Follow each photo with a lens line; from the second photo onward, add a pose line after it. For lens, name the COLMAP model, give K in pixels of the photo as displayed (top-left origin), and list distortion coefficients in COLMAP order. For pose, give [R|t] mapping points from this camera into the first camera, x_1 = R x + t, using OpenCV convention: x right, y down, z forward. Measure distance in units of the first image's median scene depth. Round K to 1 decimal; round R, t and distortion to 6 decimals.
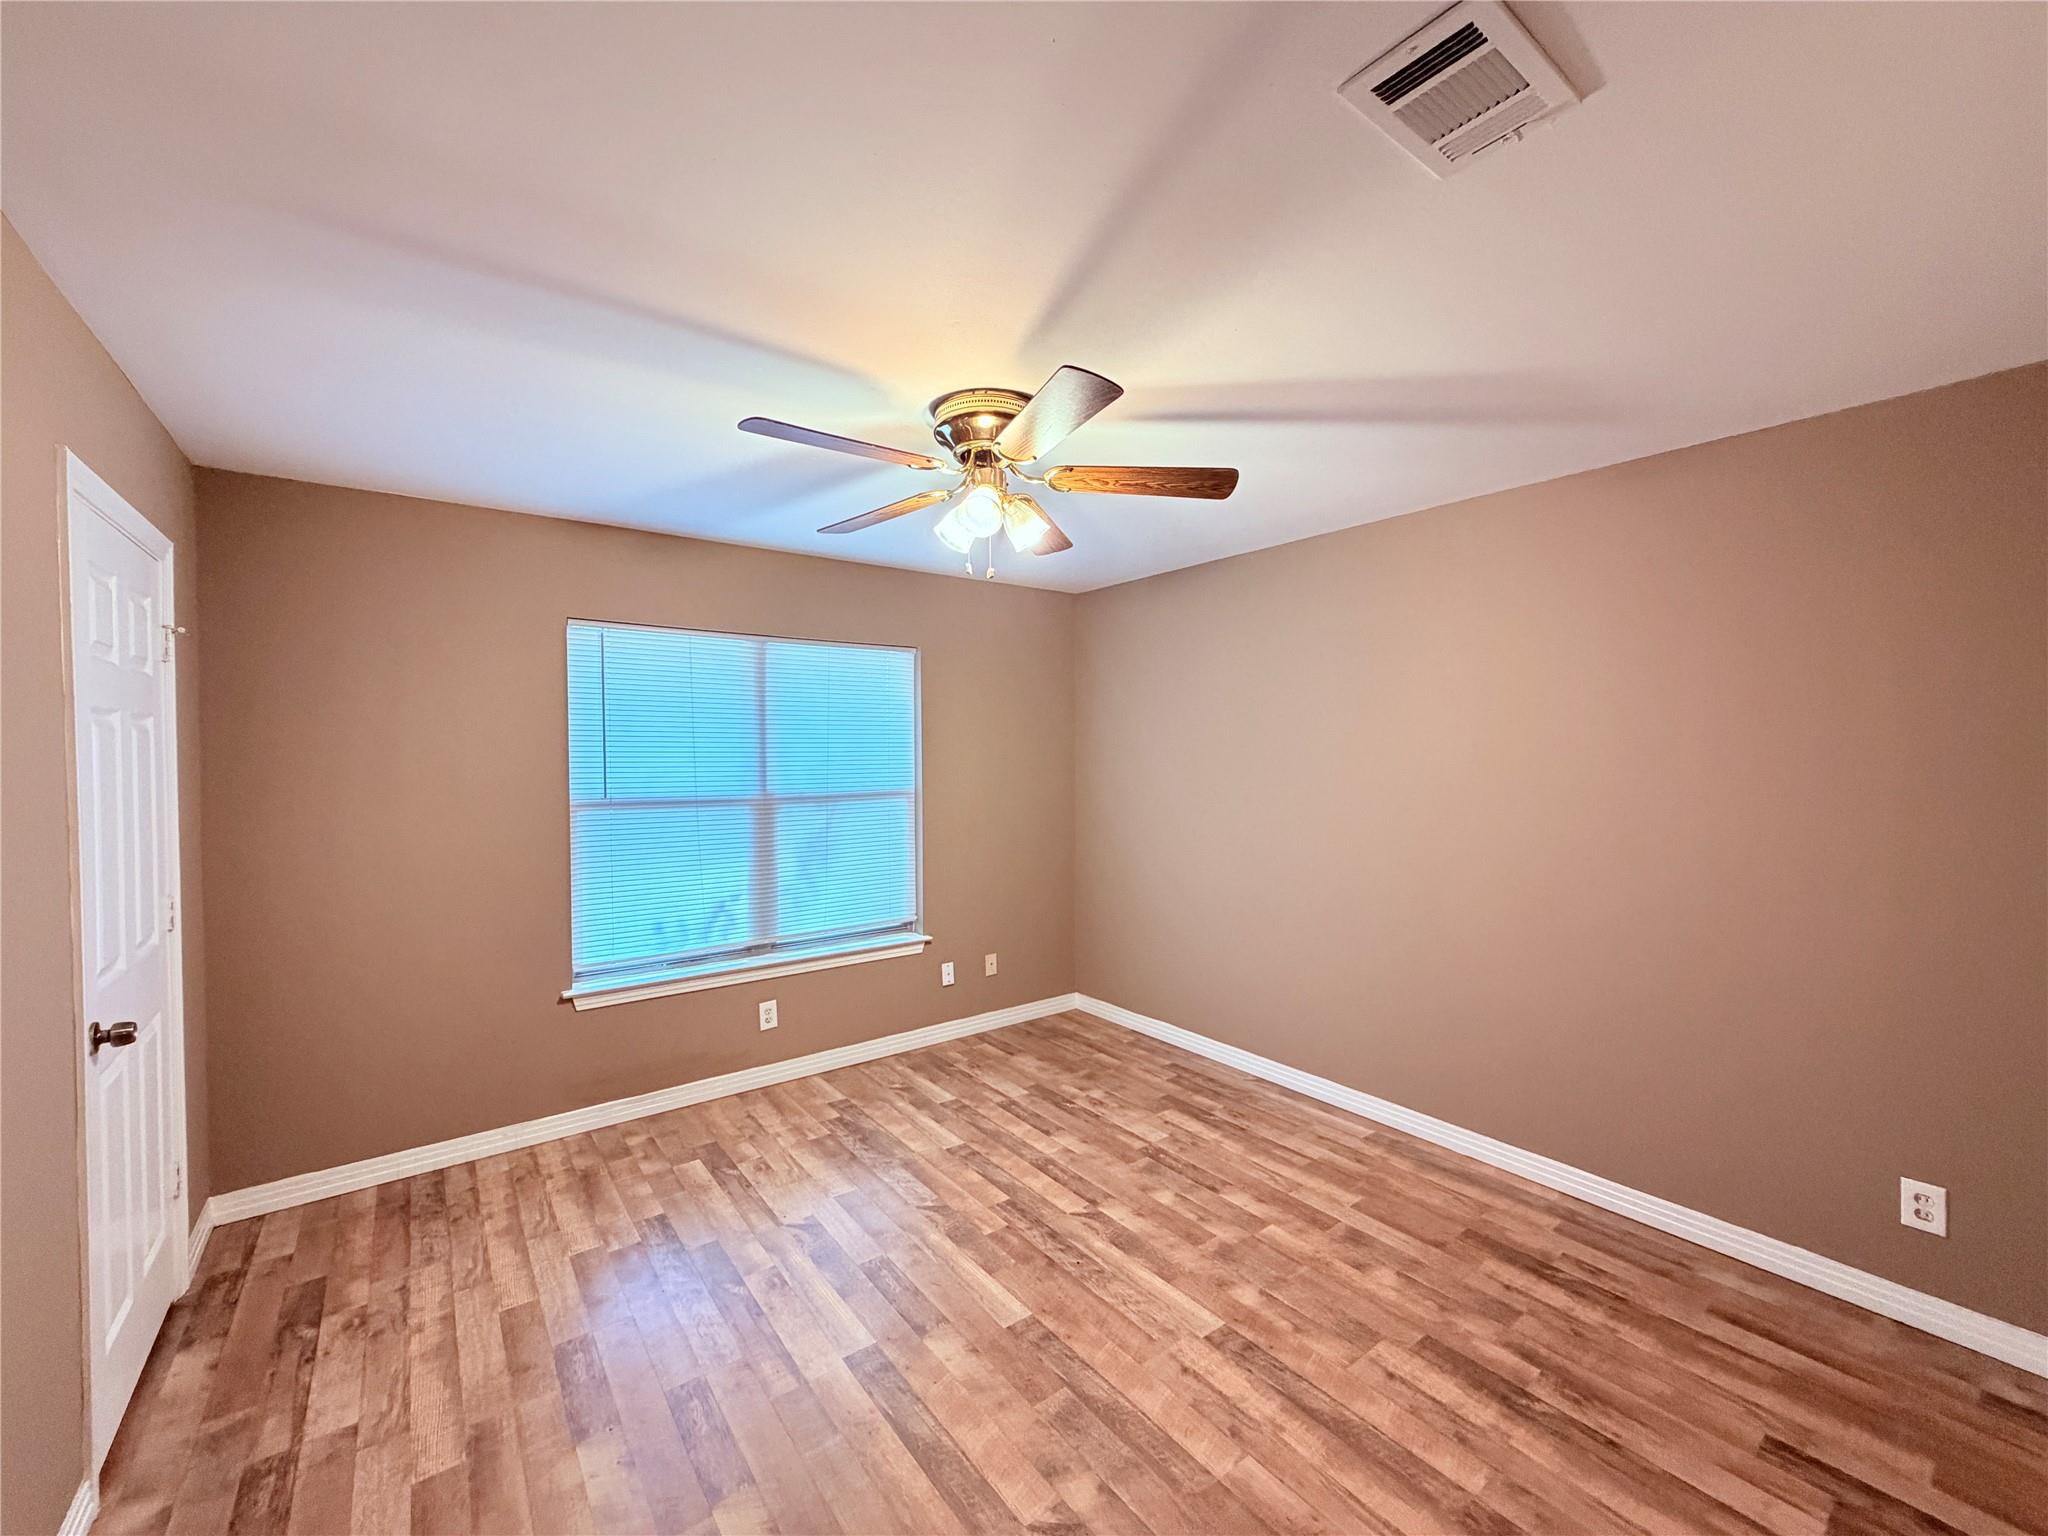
lens RADIAL K [[818.4, 0, 1020.7], [0, 818.4, 762.9], [0, 0, 1]] dist [-0.000364, 0.000523]
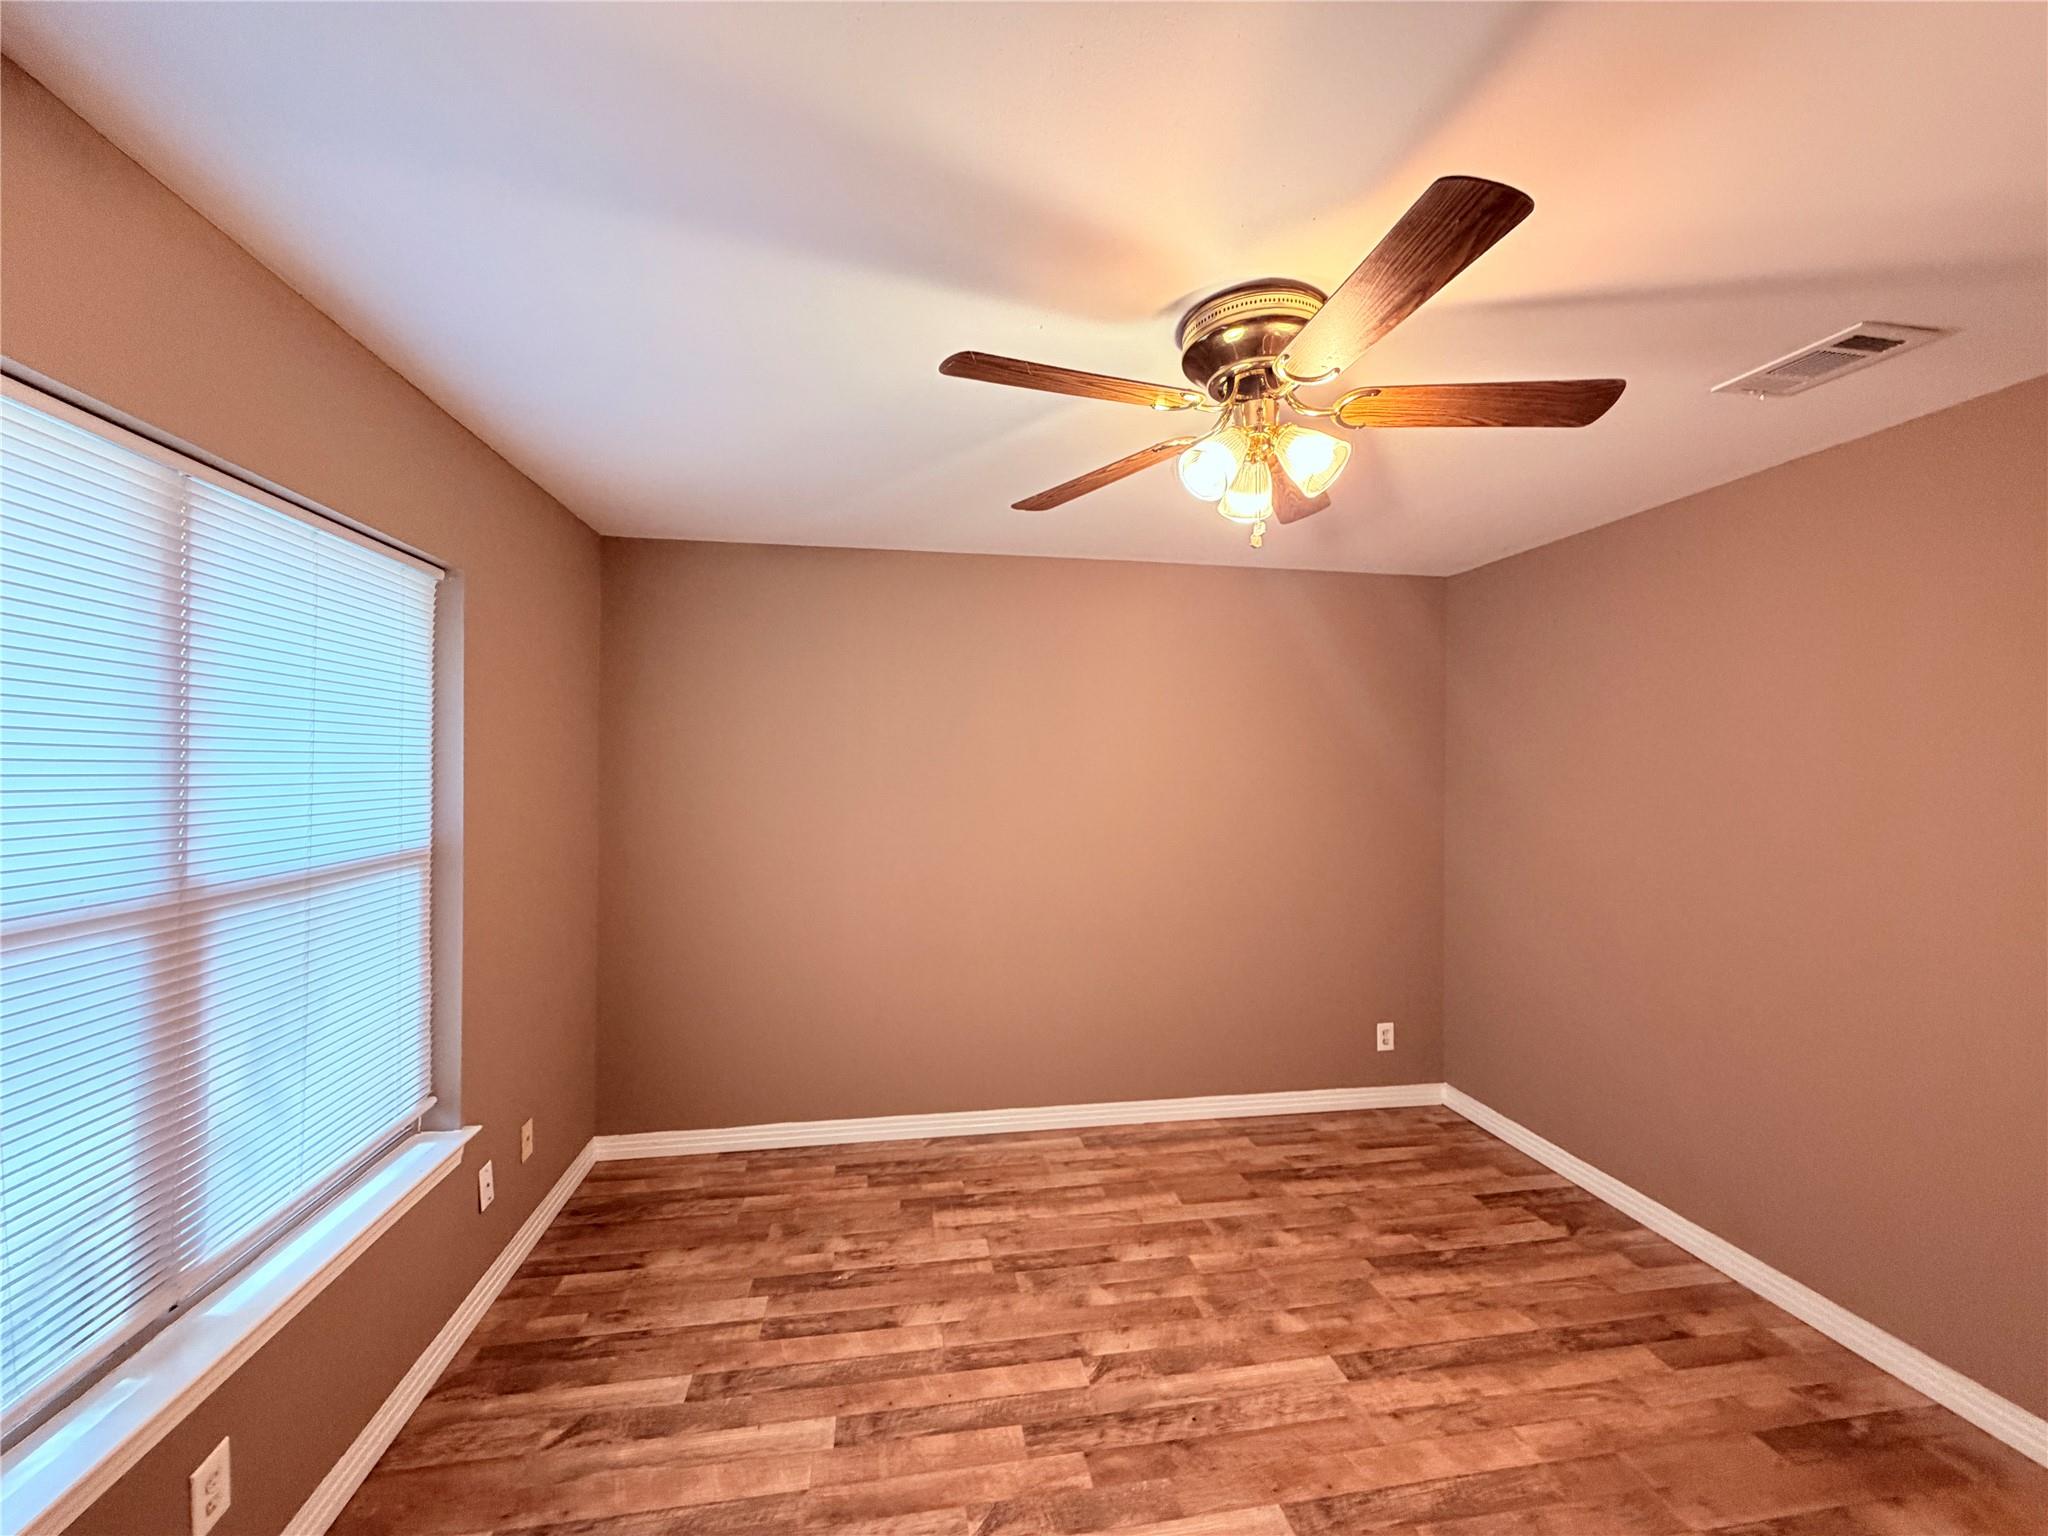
lens RADIAL K [[818.4, 0, 1023.5], [0, 818.4, 769.7], [0, 0, 1]] dist [-0.000364, 0.000523]
pose [[0.456975, 0.005750, 0.889461, -0.589140], [0.001612, 0.999972, -0.007293, -0.015504], [-0.889478, 0.004766, 0.456953, 0.636171]]
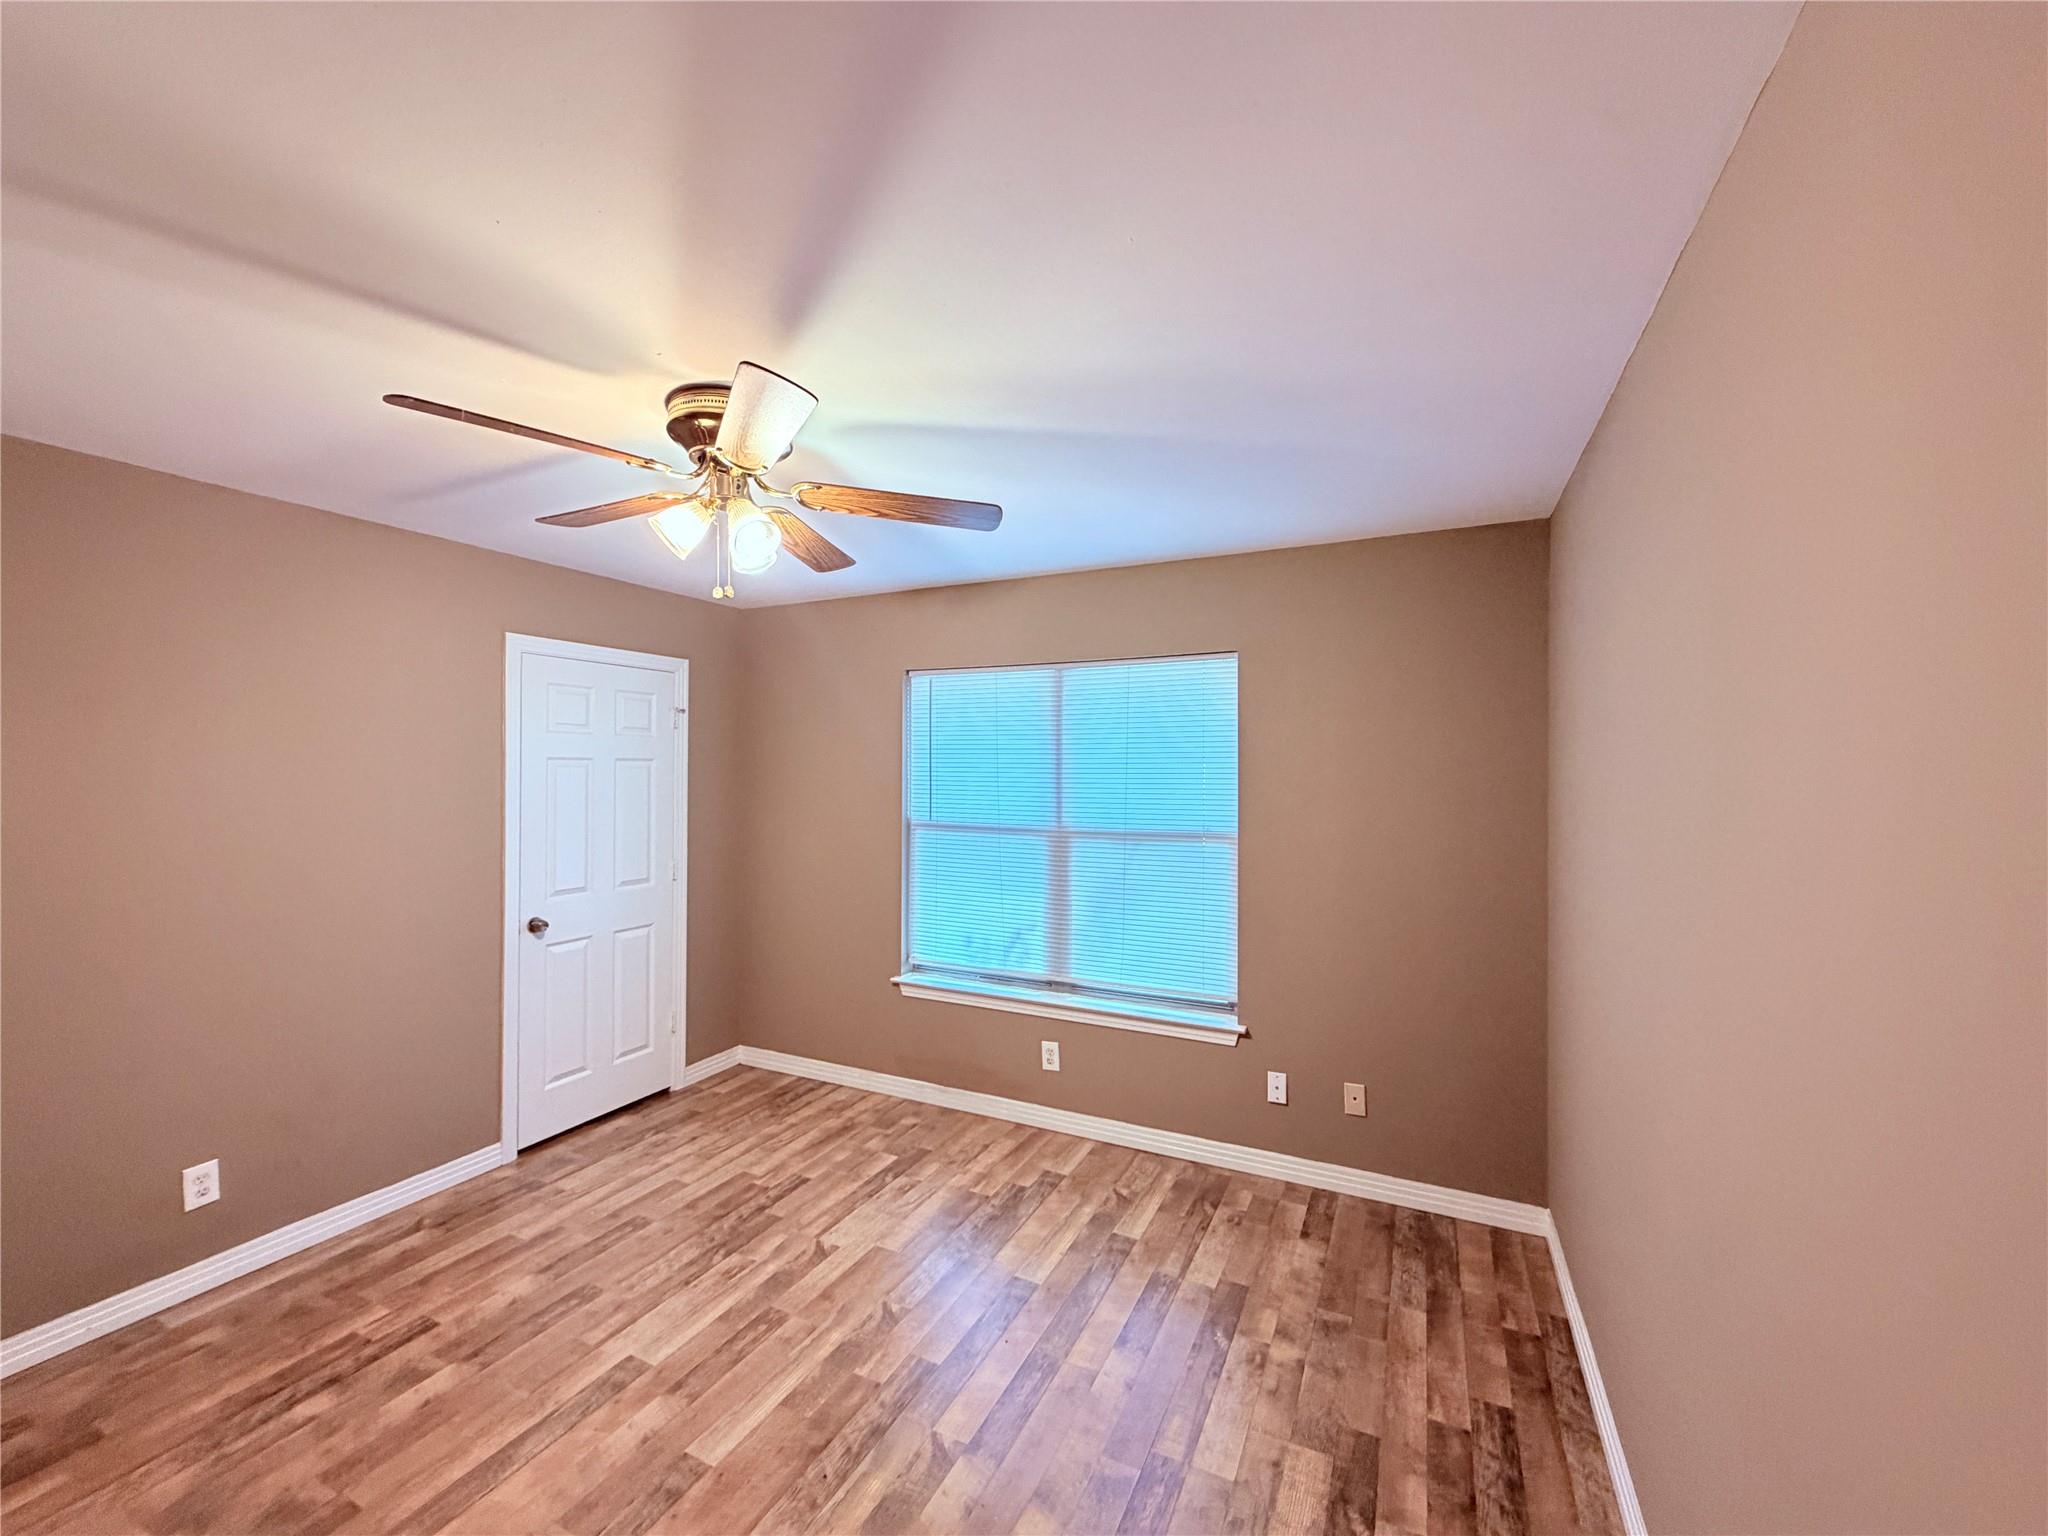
lens RADIAL K [[818.4, 0, 1019.5], [0, 818.4, 769.5], [0, 0, 1]] dist [-0.000364, 0.000523]
pose [[0.453064, 0.005369, -0.891462, 0.667972], [-0.016930, 0.999853, -0.002582, -0.032399], [0.891317, 0.016262, 0.453088, 0.659291]]
